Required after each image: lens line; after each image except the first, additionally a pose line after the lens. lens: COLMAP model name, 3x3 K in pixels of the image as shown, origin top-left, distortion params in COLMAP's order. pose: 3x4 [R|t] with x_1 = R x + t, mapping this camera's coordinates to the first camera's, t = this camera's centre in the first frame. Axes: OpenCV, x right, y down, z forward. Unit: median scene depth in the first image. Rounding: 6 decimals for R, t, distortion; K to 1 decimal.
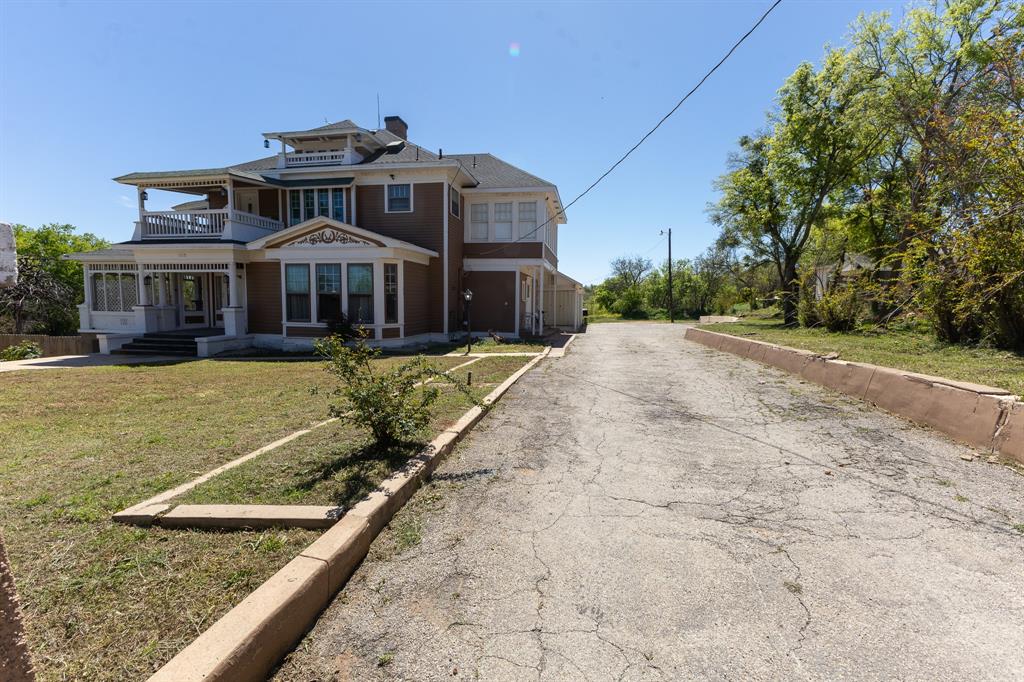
lens RADIAL K [[442.0, 0, 513.2], [0, 442.0, 339.8], [0, 0, 1]] dist [-0.001001, 0.000010]
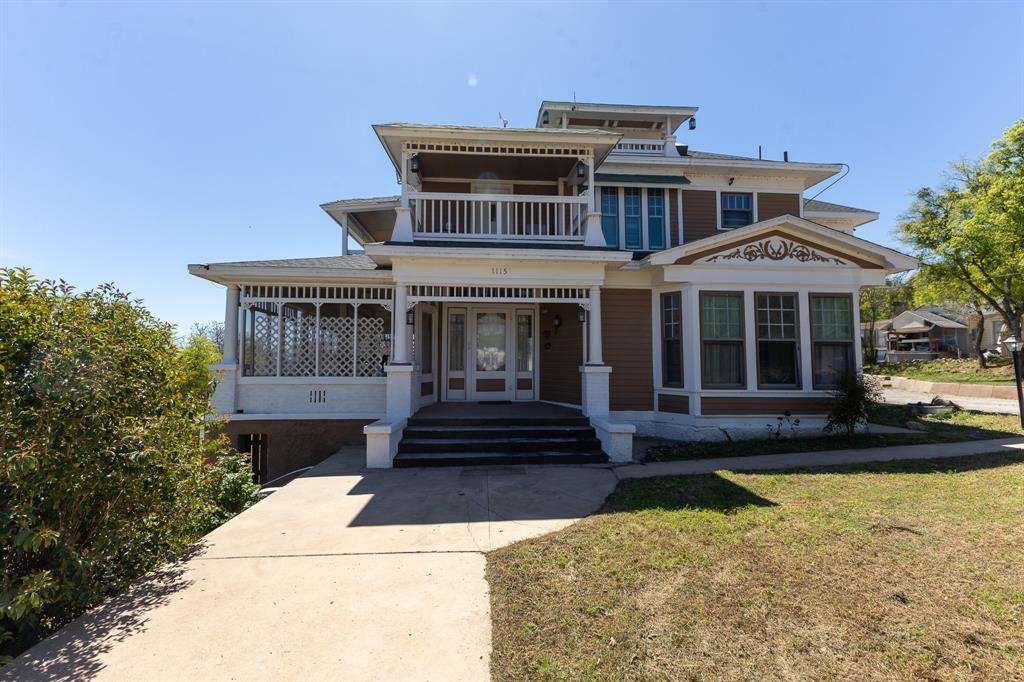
lens RADIAL K [[442.0, 0, 513.1], [0, 442.0, 342.2], [0, 0, 1]] dist [-0.001001, 0.000010]
pose [[0.968722, 0.003863, 0.248117, -0.907575], [0.028982, 0.991275, -0.128587, -0.035431], [-0.246449, 0.131756, 0.960158, 0.503343]]
